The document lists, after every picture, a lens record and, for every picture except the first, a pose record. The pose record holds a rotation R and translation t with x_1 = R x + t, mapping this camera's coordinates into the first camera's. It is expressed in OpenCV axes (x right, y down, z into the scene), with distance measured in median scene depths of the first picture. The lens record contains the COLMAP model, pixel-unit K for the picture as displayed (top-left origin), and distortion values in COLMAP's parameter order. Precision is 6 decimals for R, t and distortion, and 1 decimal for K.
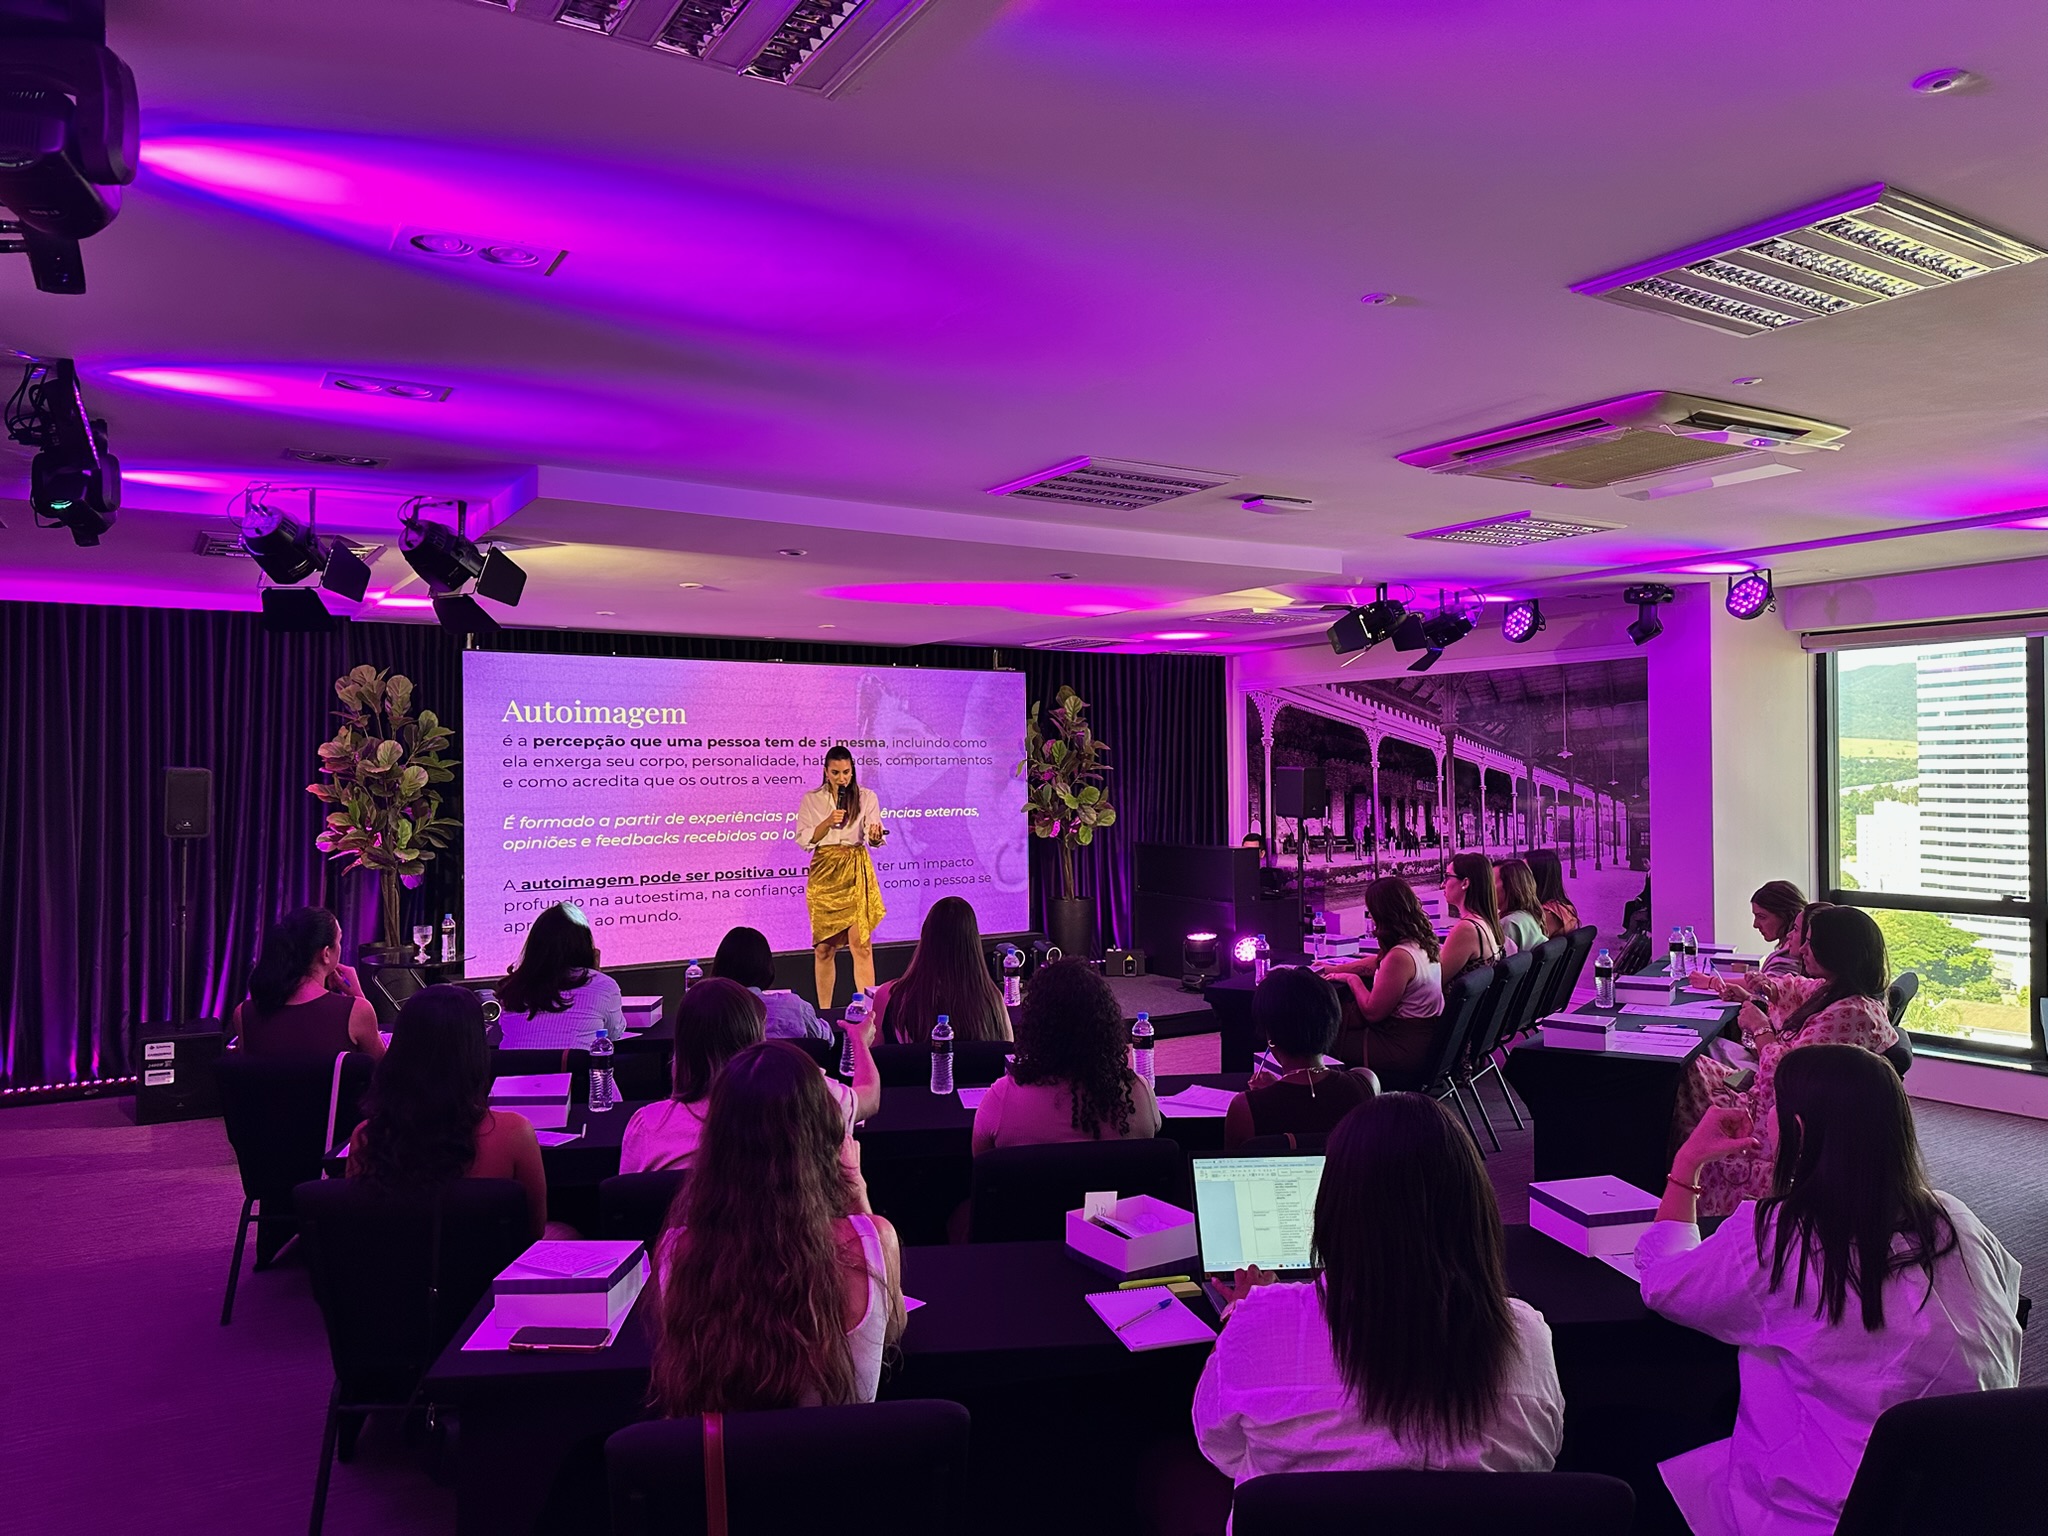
lens RADIAL K [[1443.4, 0, 978.6], [0, 1443.4, 786.4], [0, 0, 1]] dist [0.061094, -0.023692]
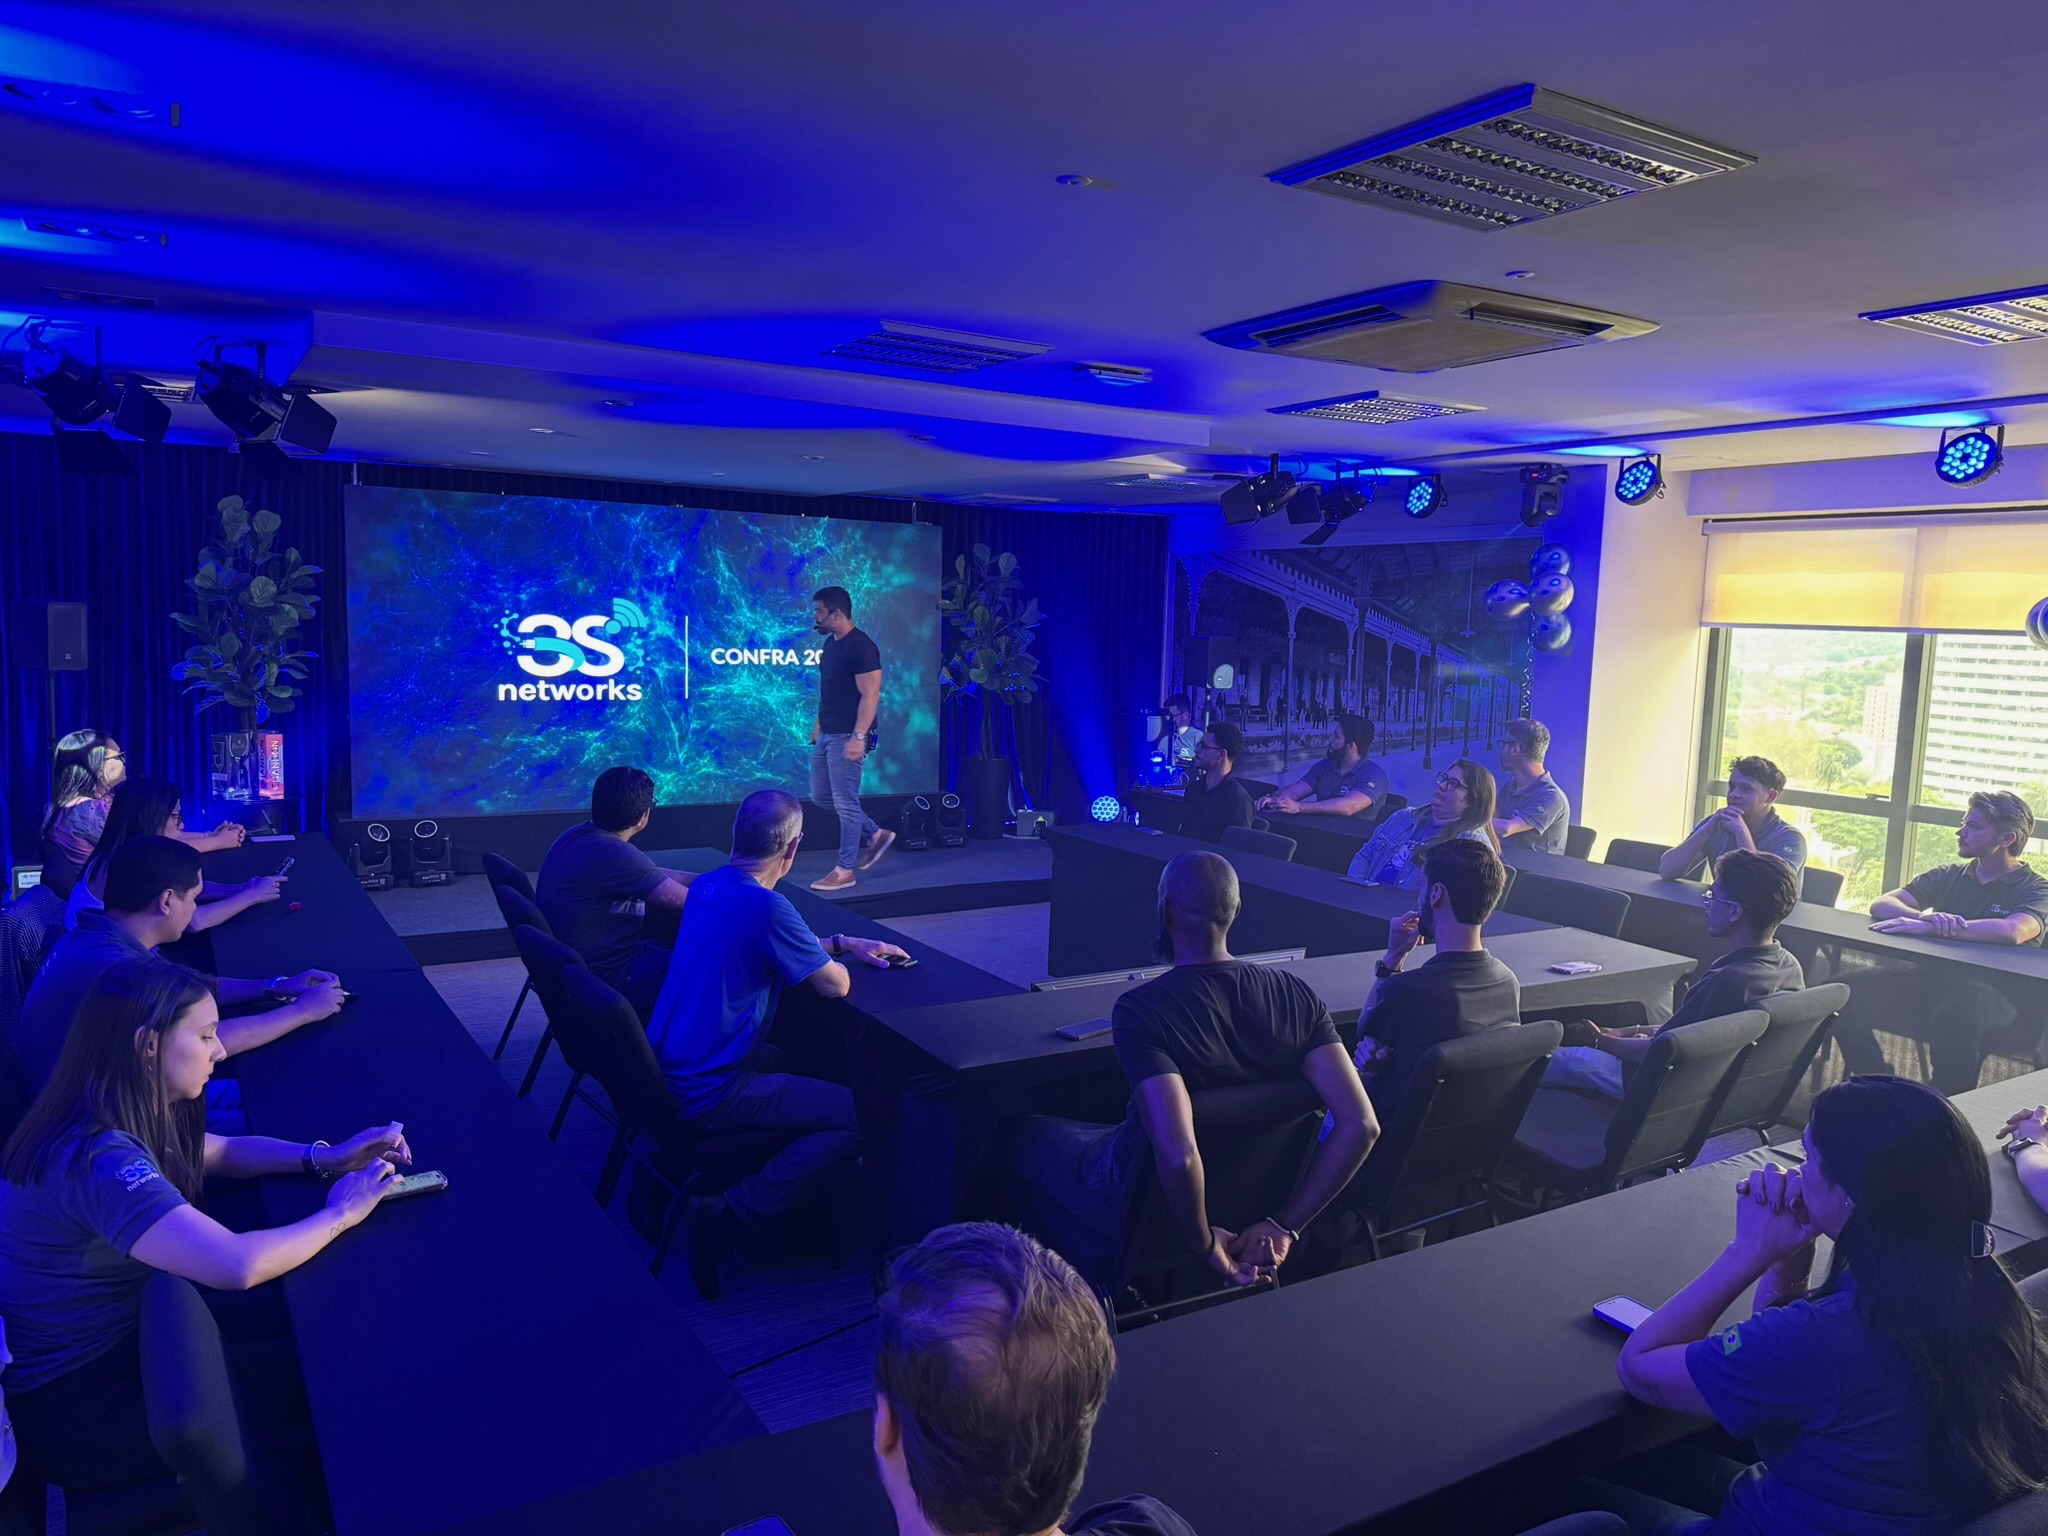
lens RADIAL K [[1441.6, 0, 1003.5], [0, 1441.6, 781.6], [0, 0, 1]] dist [0.038260, -0.028451]
pose [[0.999292, 0.036639, -0.008530, 0.106396], [-0.035480, 0.993290, 0.110070, -0.020297], [0.012505, -0.109689, 0.993887, 0.008735]]
